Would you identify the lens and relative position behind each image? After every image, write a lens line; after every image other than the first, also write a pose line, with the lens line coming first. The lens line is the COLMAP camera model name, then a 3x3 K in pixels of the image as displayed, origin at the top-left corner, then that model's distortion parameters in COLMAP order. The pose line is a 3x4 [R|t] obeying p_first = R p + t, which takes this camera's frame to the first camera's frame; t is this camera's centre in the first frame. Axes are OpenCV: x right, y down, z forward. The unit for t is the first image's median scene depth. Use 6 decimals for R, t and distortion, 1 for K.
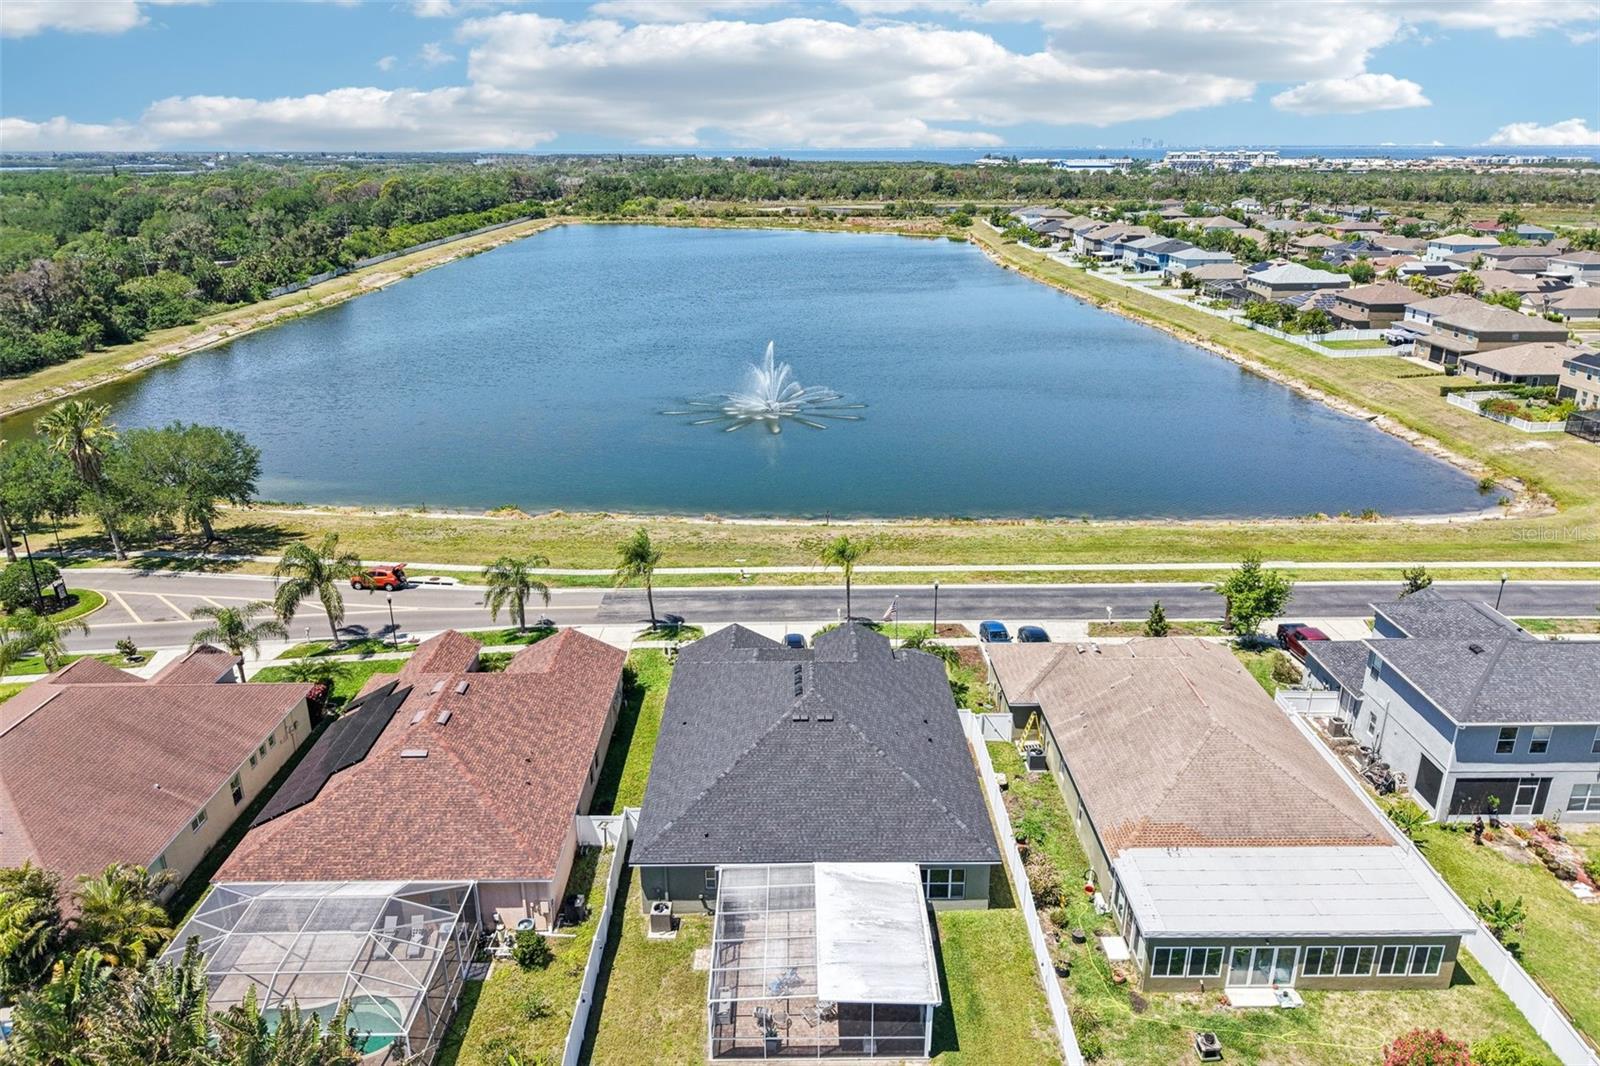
lens RADIAL K [[1065.6, 0, 797.4], [0, 1065.6, 566.9], [0, 0, 1]] dist [0.038492, -0.042121]
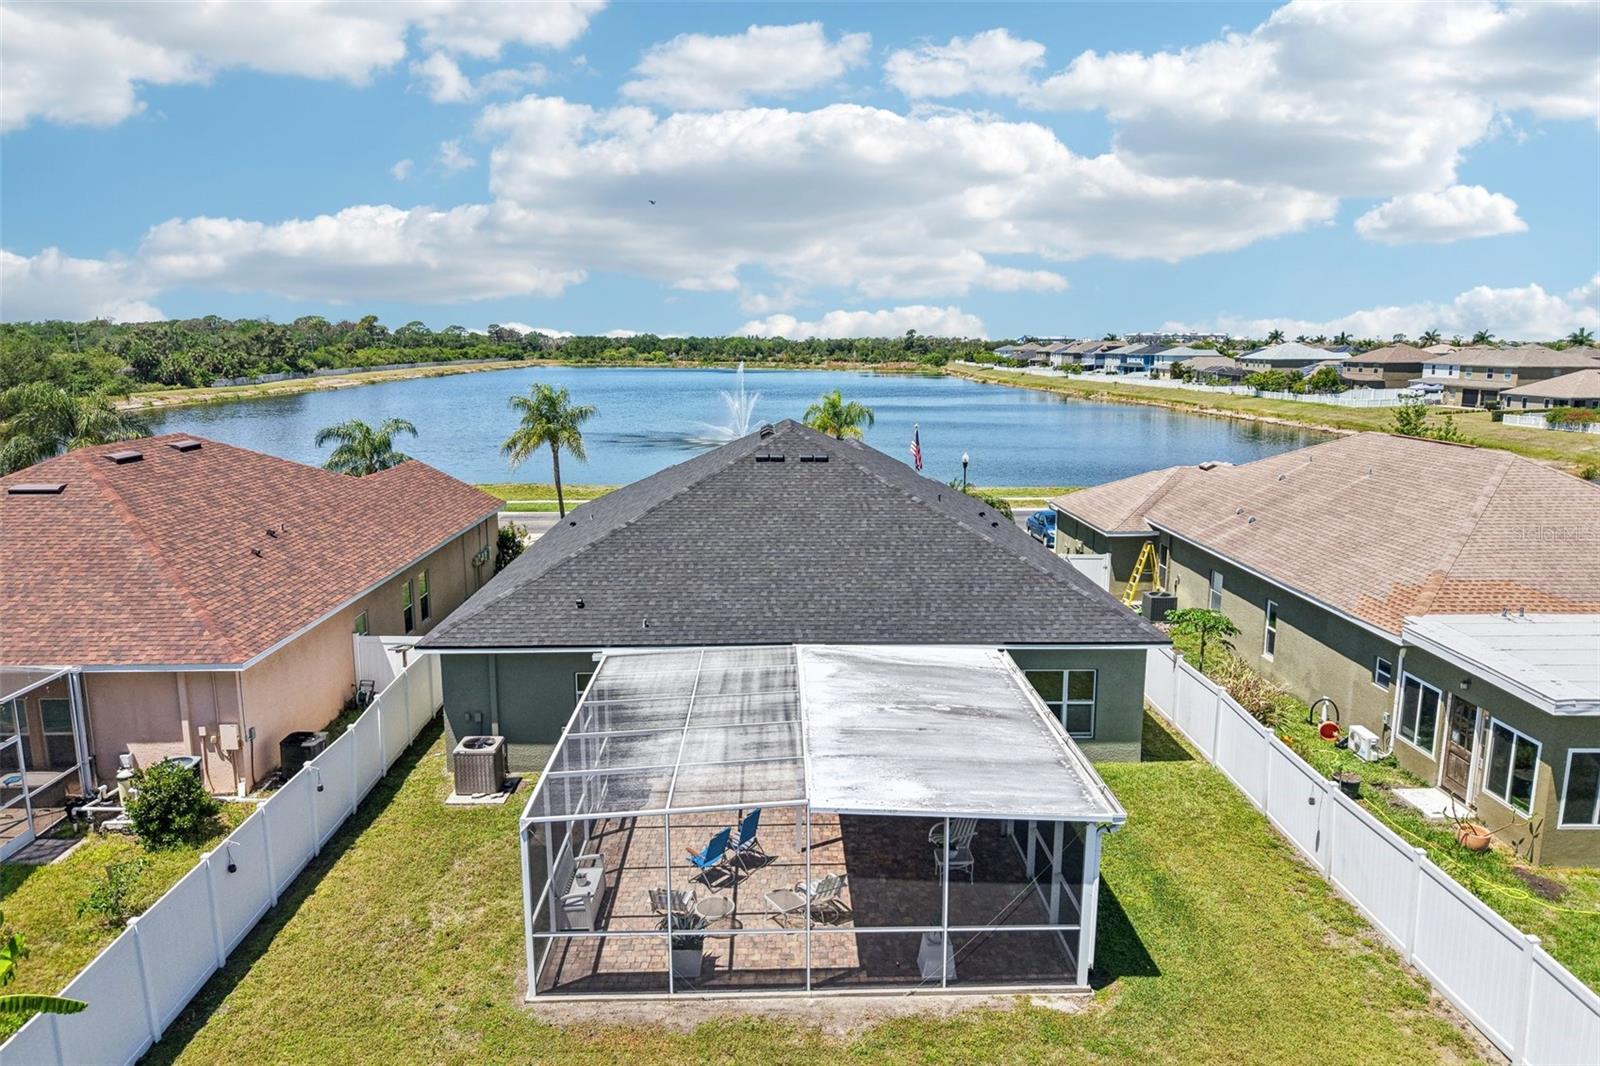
lens RADIAL K [[1065.6, 0, 799.8], [0, 1065.6, 537.3], [0, 0, 1]] dist [0.038492, -0.042121]
pose [[0.999707, 0.001217, 0.024177, 0.003569], [0.003239, 0.983029, -0.183420, 0.187638], [-0.023990, 0.183445, 0.982737, 0.299241]]
